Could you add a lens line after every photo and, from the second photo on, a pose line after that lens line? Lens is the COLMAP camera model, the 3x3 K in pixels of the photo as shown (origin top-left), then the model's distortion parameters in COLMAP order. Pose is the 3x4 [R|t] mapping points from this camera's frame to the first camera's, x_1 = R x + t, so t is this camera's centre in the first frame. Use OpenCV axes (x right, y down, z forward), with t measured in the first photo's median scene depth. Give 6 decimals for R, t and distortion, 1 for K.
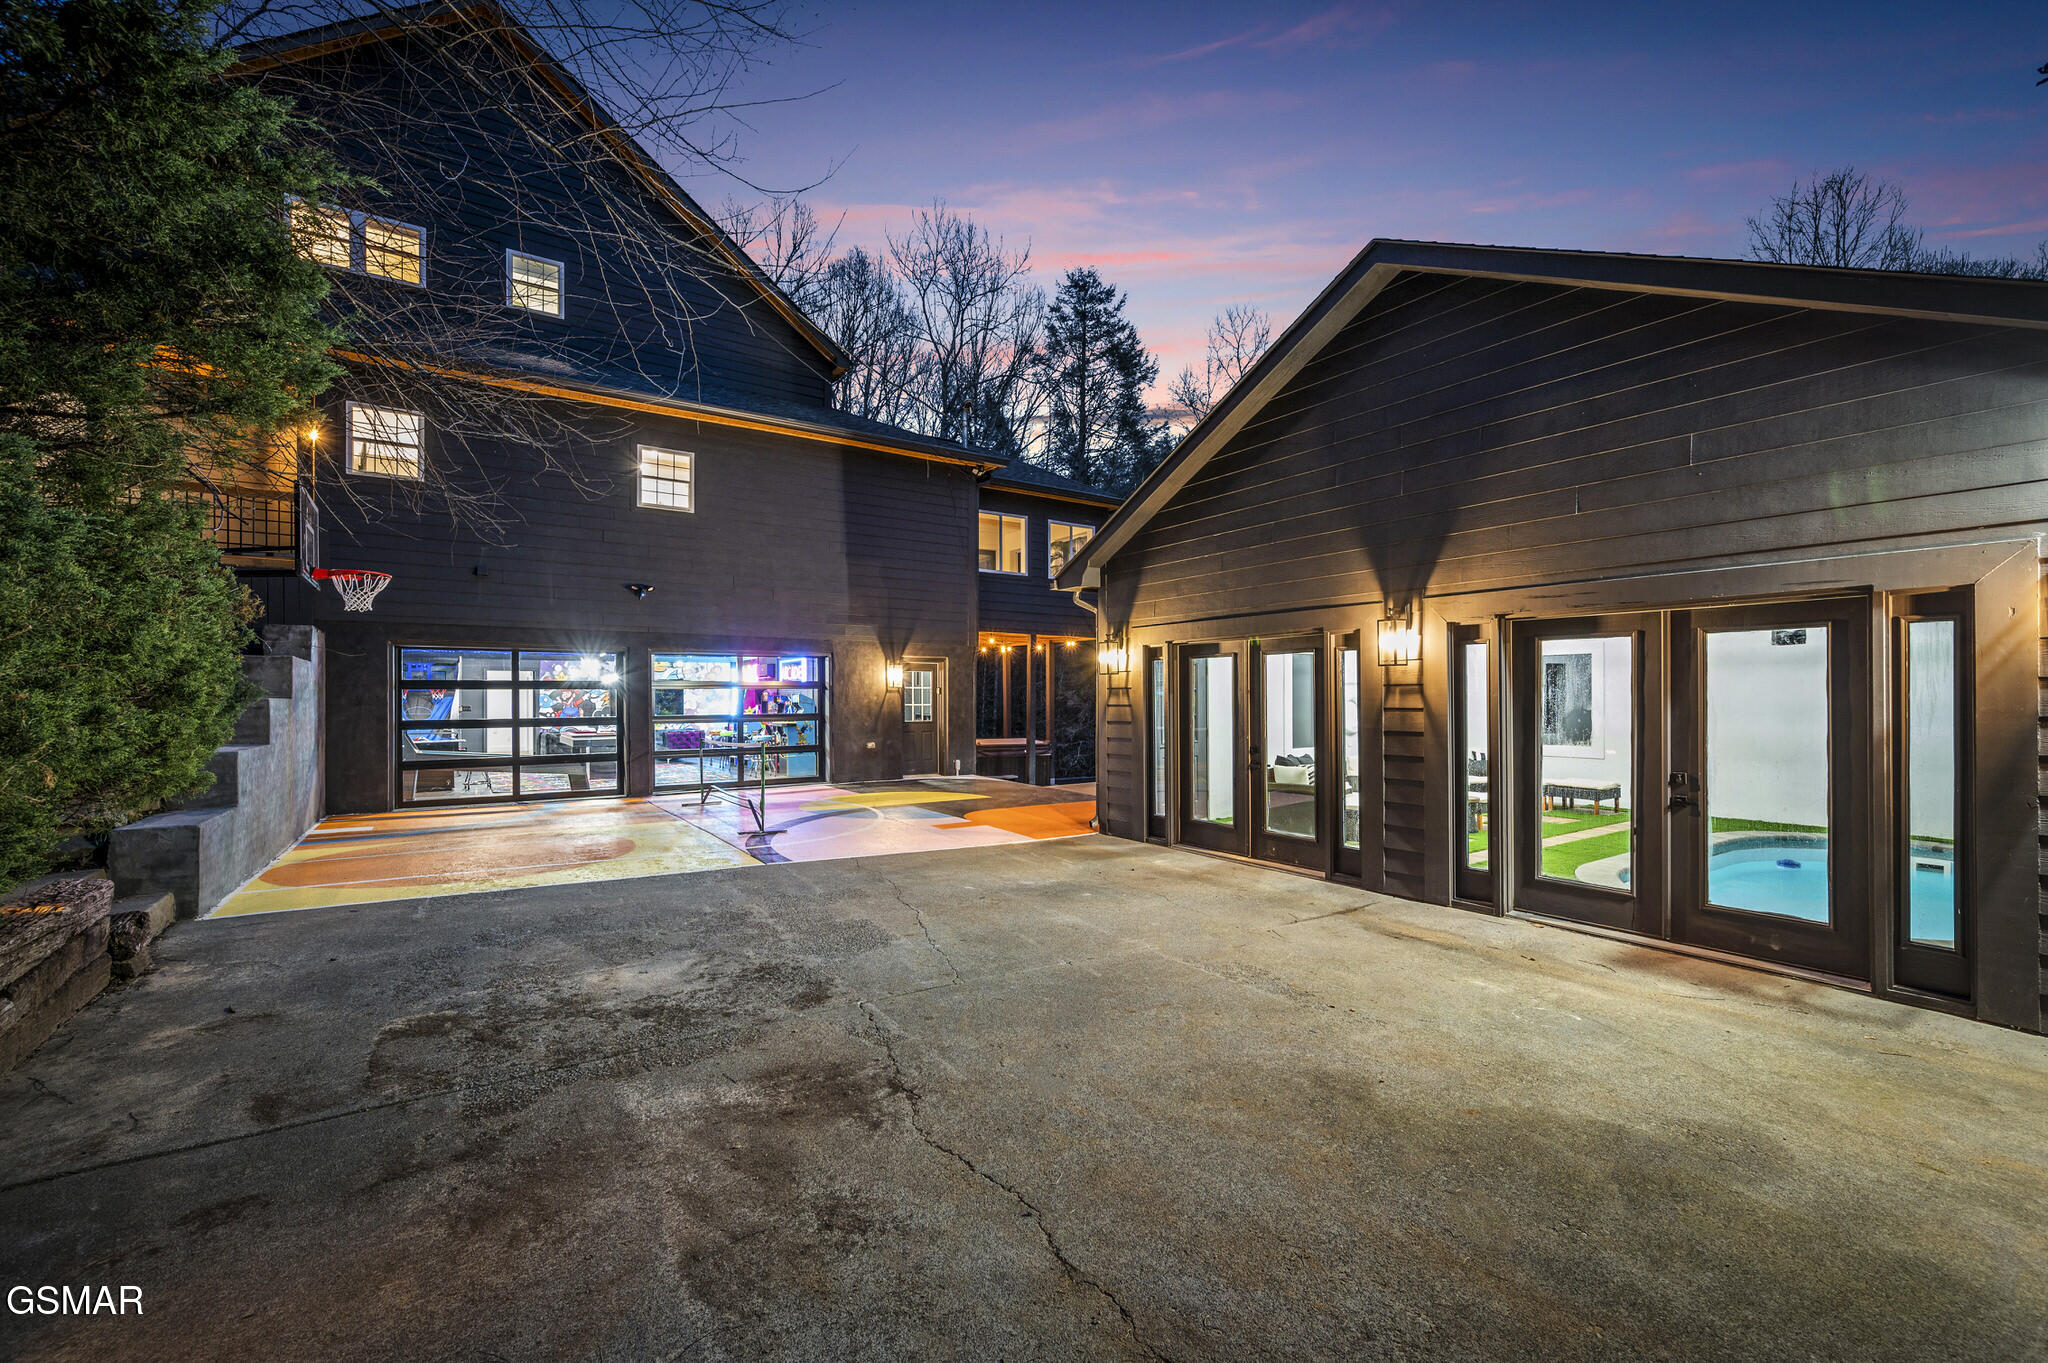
lens RADIAL K [[849.8, 0, 1030.9], [0, 849.8, 697.3], [0, 0, 1]] dist [-0.009045, -0.000718]
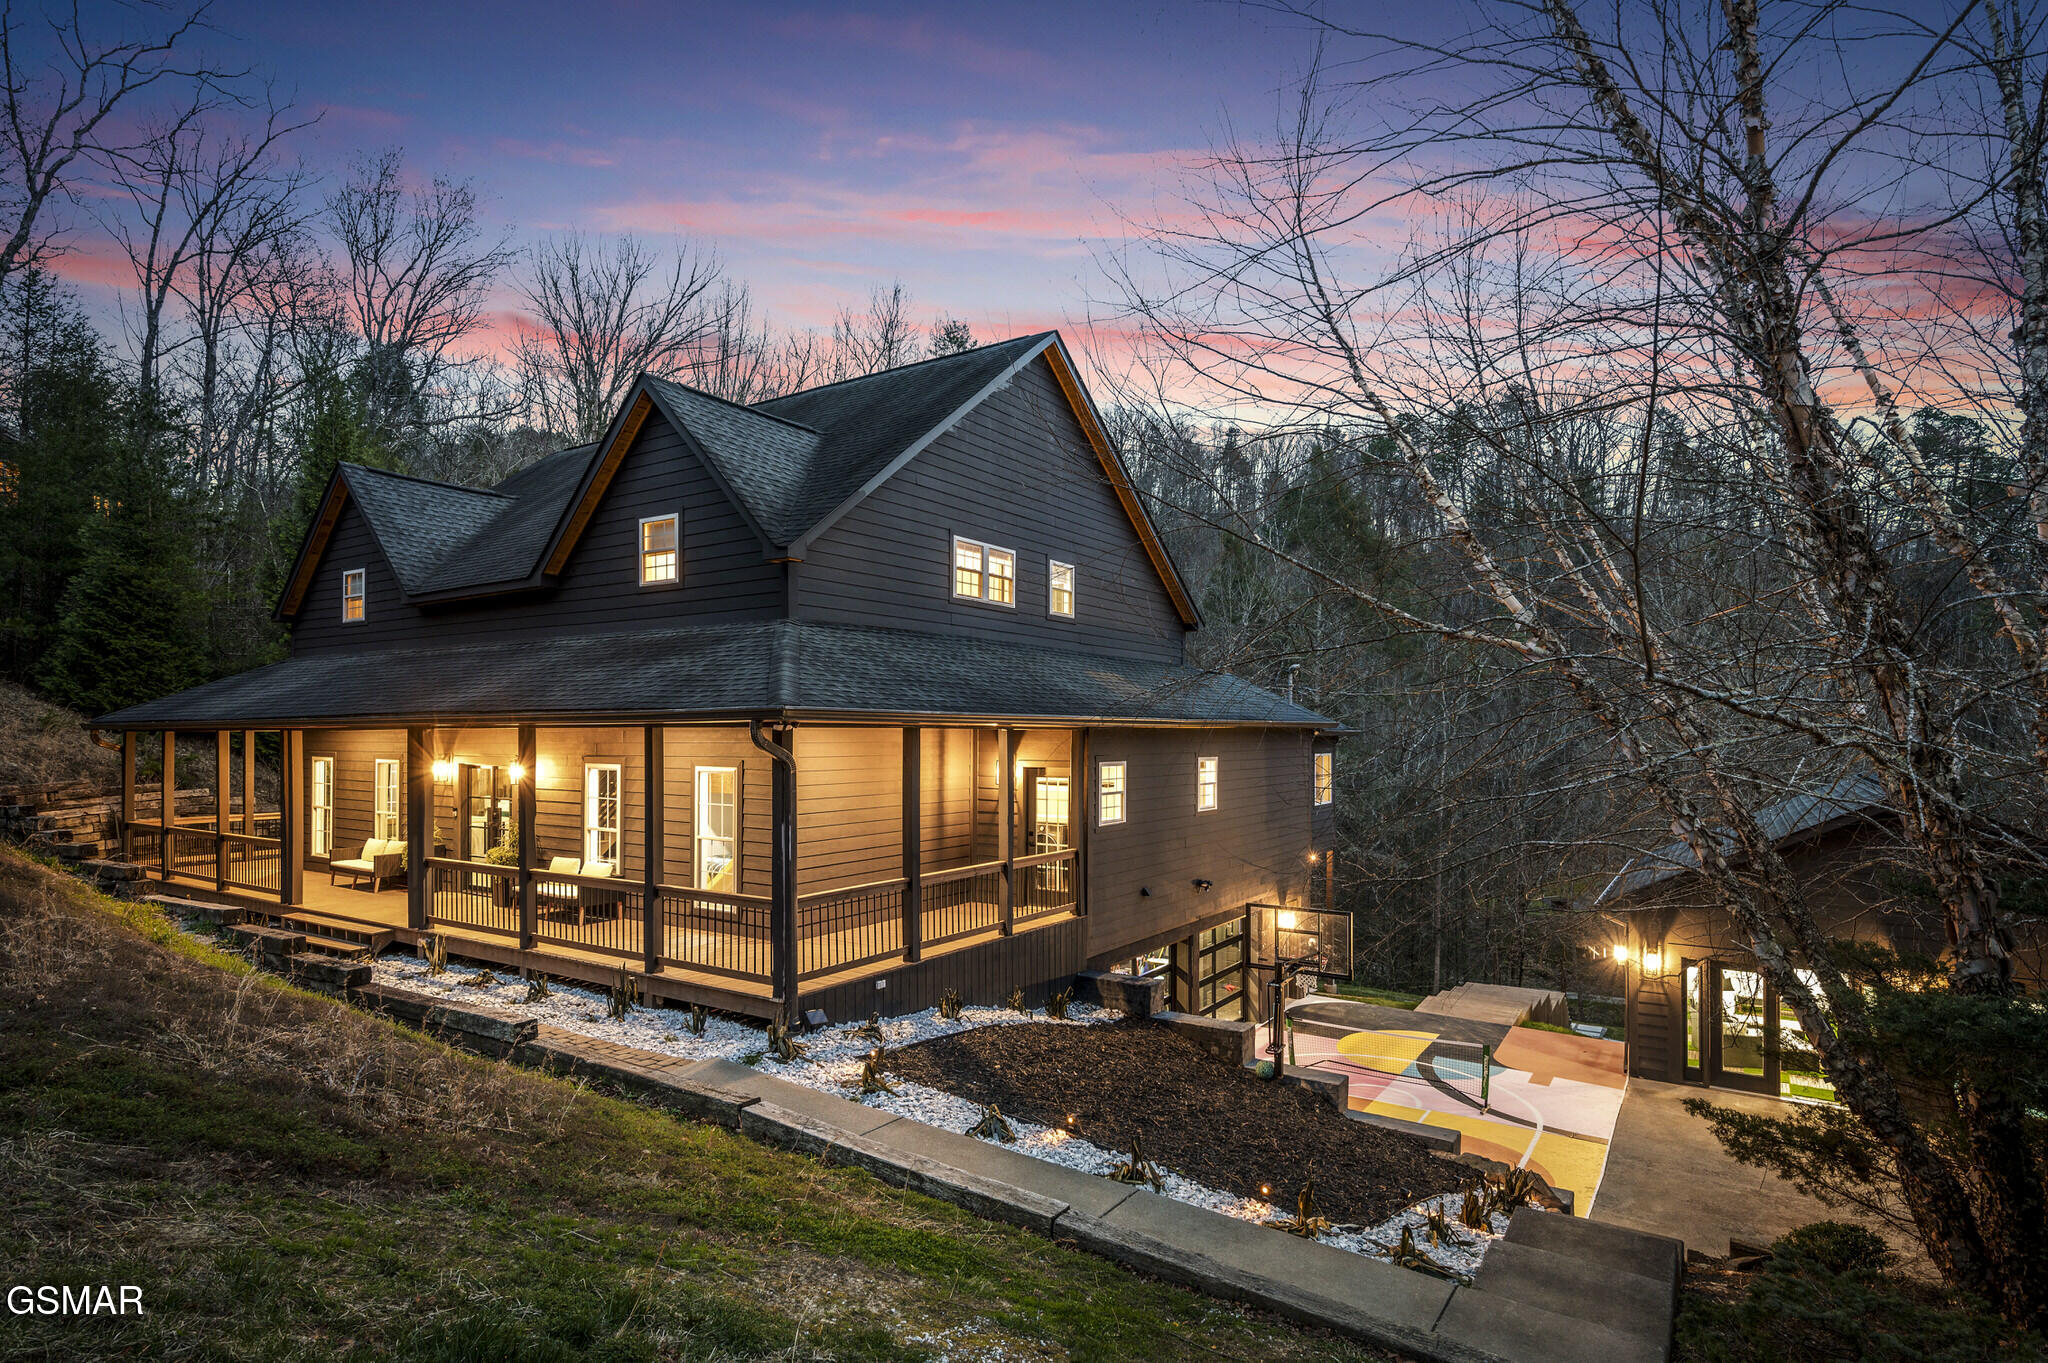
lens RADIAL K [[1070.6, 0, 1013.4], [0, 1070.6, 728.3], [0, 0, 1]] dist [0.004289, -0.002262]
pose [[0.930120, 0.003353, 0.367241, -1.213410], [-0.005902, 0.999966, 0.005818, -0.339550], [-0.367208, -0.007579, 0.930108, -0.255035]]
